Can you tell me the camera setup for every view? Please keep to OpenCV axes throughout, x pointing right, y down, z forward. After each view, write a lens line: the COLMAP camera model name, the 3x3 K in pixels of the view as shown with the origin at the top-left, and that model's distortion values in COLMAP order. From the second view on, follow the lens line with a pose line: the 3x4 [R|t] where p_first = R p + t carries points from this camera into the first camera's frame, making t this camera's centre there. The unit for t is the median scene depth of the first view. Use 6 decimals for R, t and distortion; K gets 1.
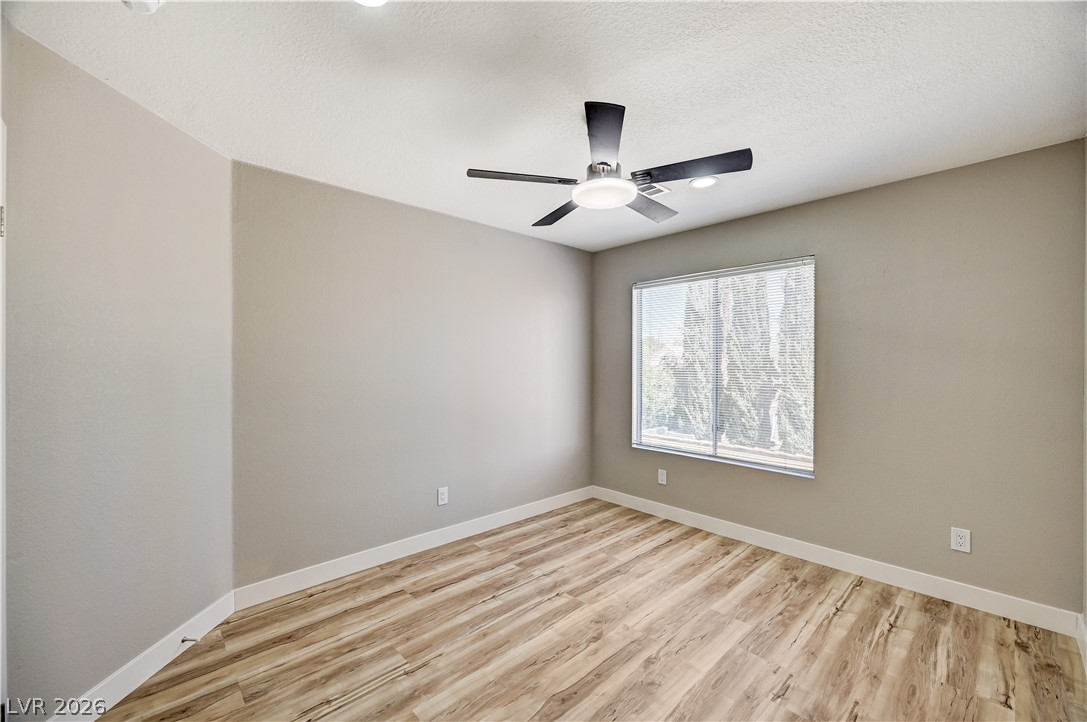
lens RADIAL K [[432.1, 0, 546.5], [0, 432.1, 365.8], [0, 0, 1]] dist [-0.005428, 0.001706]
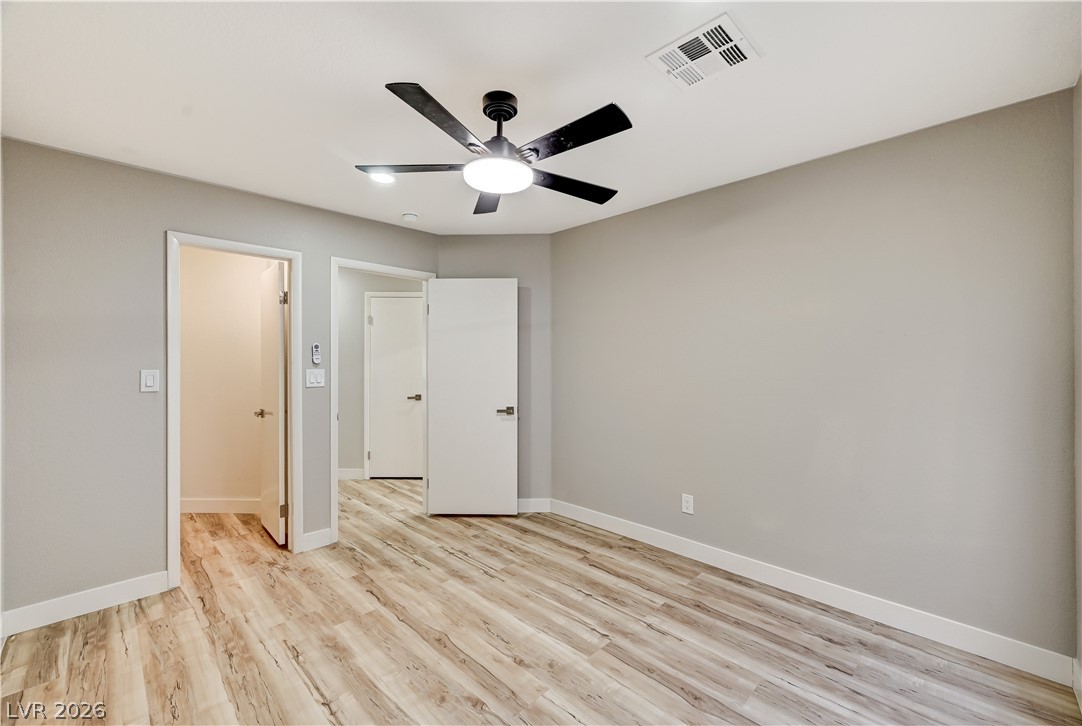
lens RADIAL K [[443.1, 0, 544.4], [0, 443.1, 356.2], [0, 0, 1]] dist [0.007789, -0.000075]
pose [[0.038269, -0.011012, -0.999207, 0.844364], [-0.002976, 0.999934, -0.011134, 0.004139], [0.999263, 0.003400, 0.038233, 0.815457]]
